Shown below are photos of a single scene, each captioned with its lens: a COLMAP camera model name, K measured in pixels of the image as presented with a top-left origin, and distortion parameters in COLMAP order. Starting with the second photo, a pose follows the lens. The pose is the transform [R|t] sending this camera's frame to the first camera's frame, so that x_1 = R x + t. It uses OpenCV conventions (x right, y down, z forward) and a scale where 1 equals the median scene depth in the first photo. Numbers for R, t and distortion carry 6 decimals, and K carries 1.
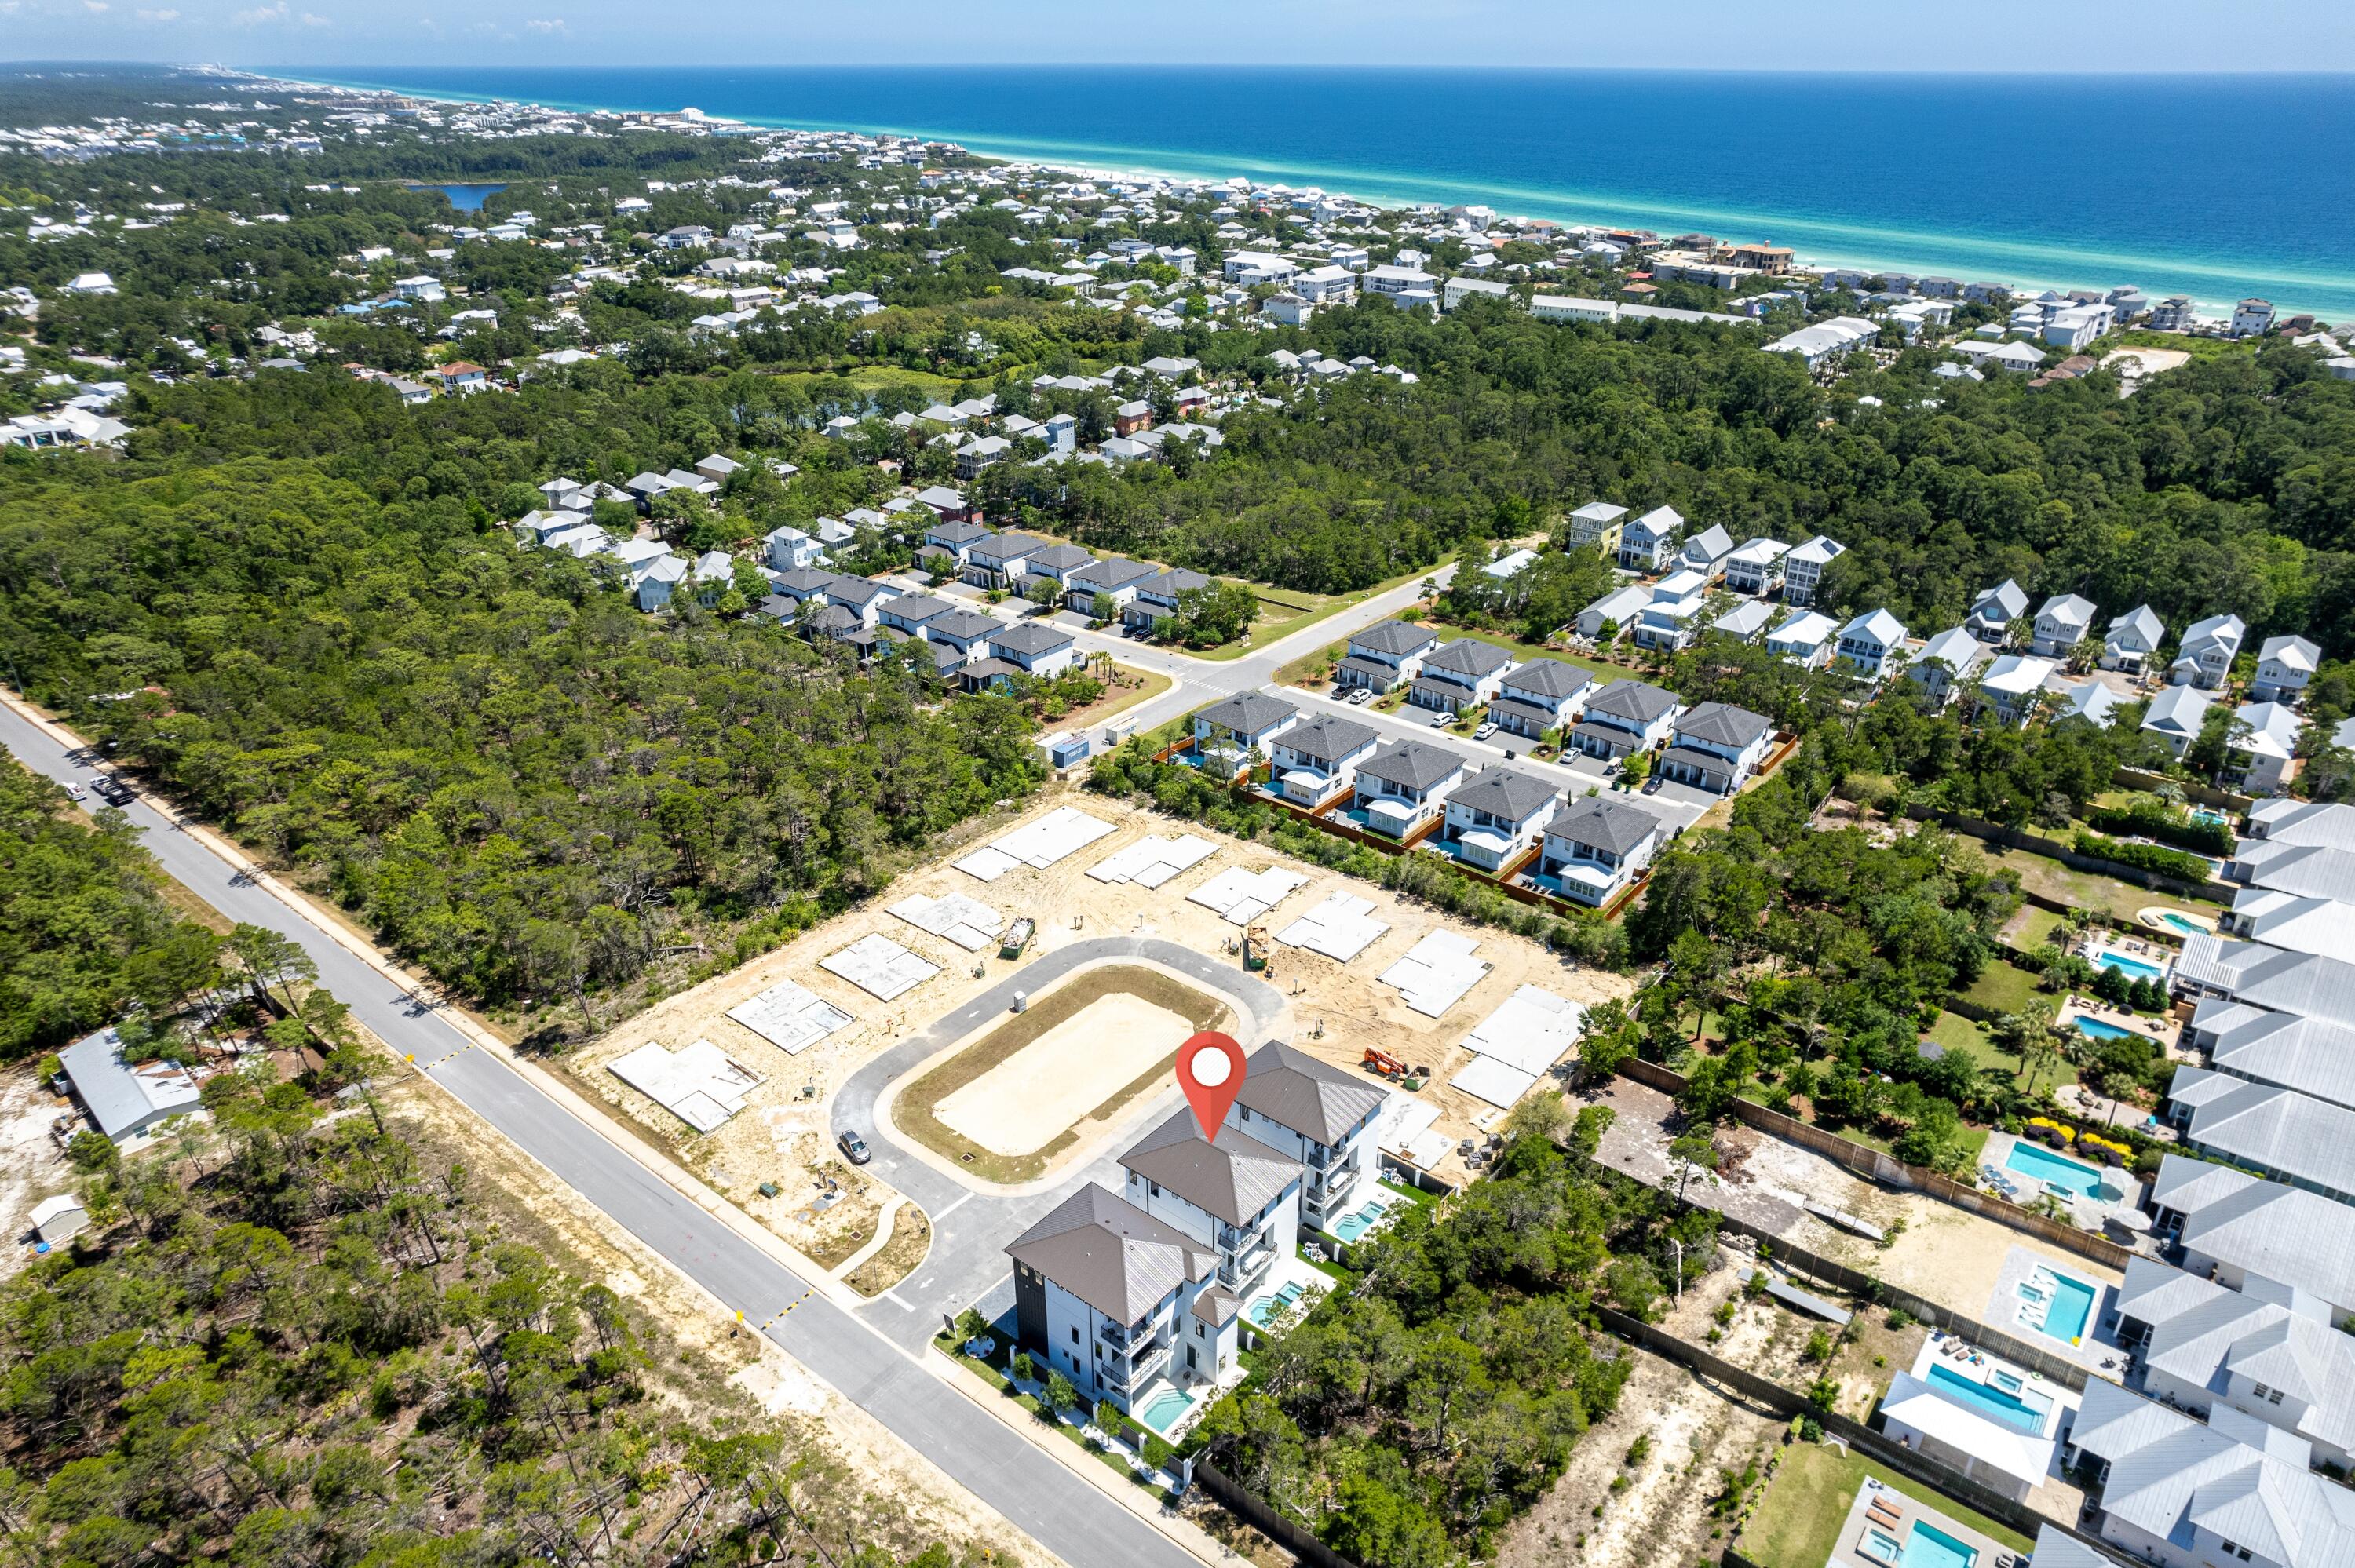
lens RADIAL K [[1486.4, 0, 1190.0], [0, 1486.4, 810.2], [0, 0, 1]] dist [-0.075181, 0.066135]
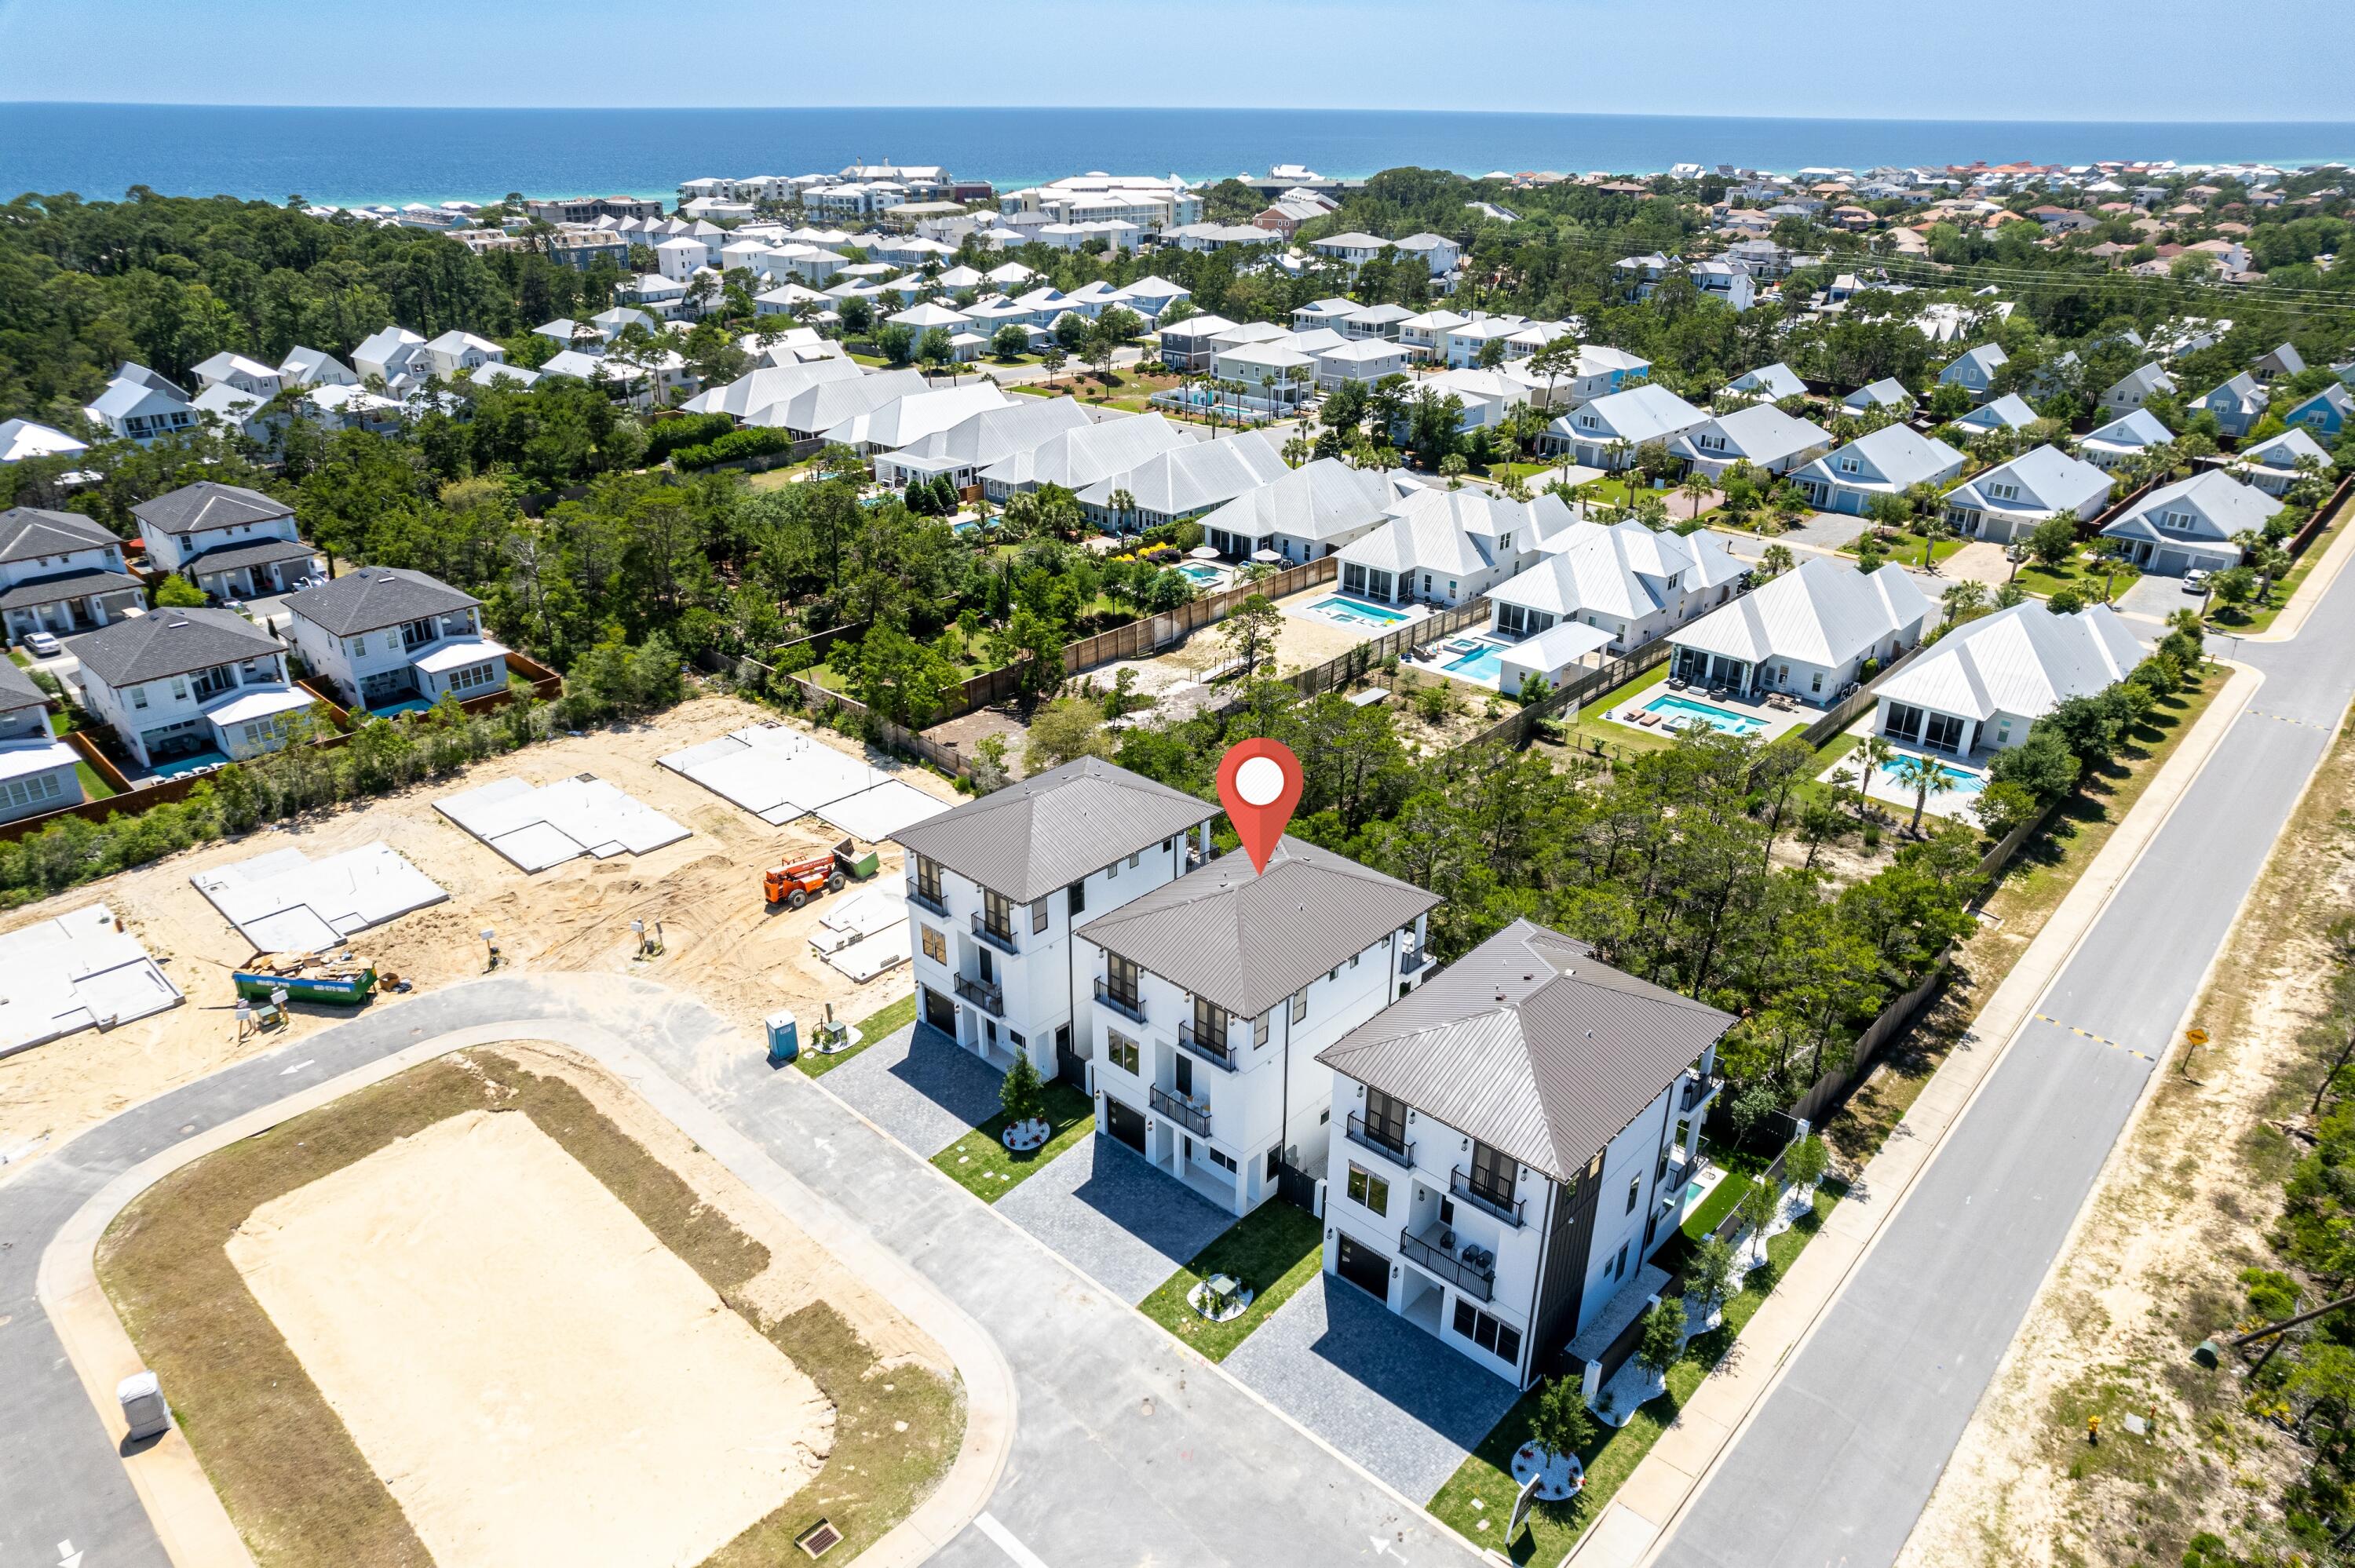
lens RADIAL K [[1486.4, 0, 1190.0], [0, 1486.4, 810.2], [0, 0, 1]] dist [-0.075181, 0.066135]
pose [[0.072880, -0.437024, 0.896492, -0.252228], [0.447784, 0.817529, 0.362128, 0.009738], [-0.891167, 0.375043, 0.255273, 0.524937]]
